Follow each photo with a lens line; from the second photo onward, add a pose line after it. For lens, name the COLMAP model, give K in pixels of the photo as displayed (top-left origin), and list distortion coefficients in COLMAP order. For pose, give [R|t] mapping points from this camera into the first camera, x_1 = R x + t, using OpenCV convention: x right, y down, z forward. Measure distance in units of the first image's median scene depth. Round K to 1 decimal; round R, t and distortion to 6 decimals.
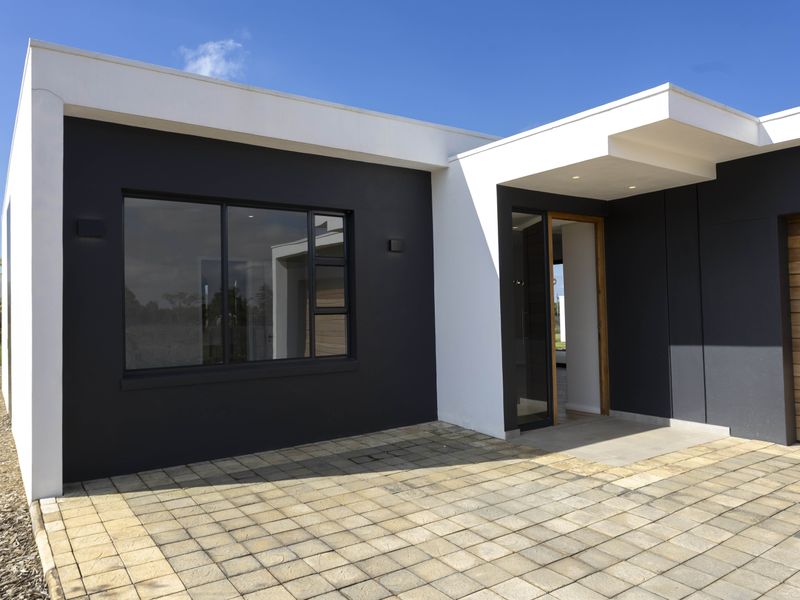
lens RADIAL K [[571.3, 0, 400.0], [0, 571.3, 300.0], [0, 0, 1]] dist [0.059047, -0.000192]
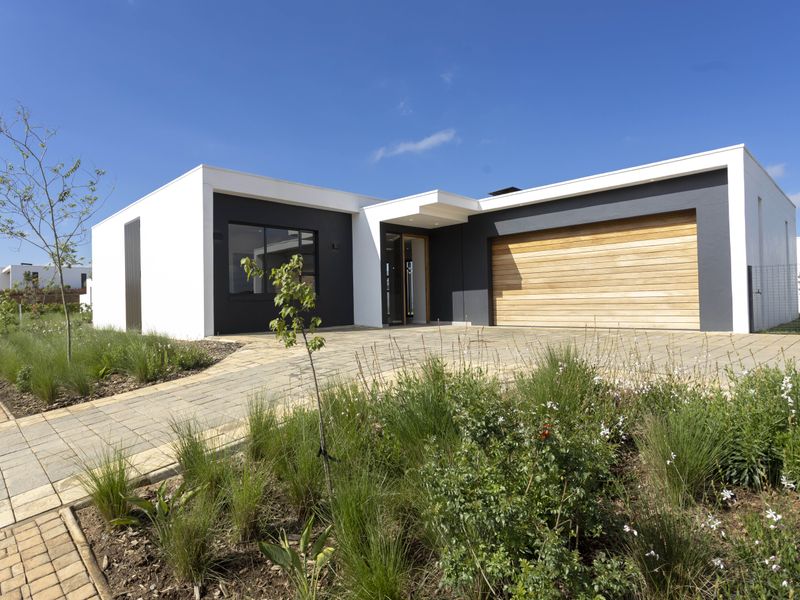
lens RADIAL K [[441.6, 0, 400.0], [0, 441.6, 300.0], [0, 0, 1]] dist [0.002126, 0.000671]
pose [[0.983132, -0.000041, 0.182899, -0.080865], [-0.000463, 0.999996, 0.002712, 0.115278], [-0.182899, -0.002751, 0.983128, -0.782025]]
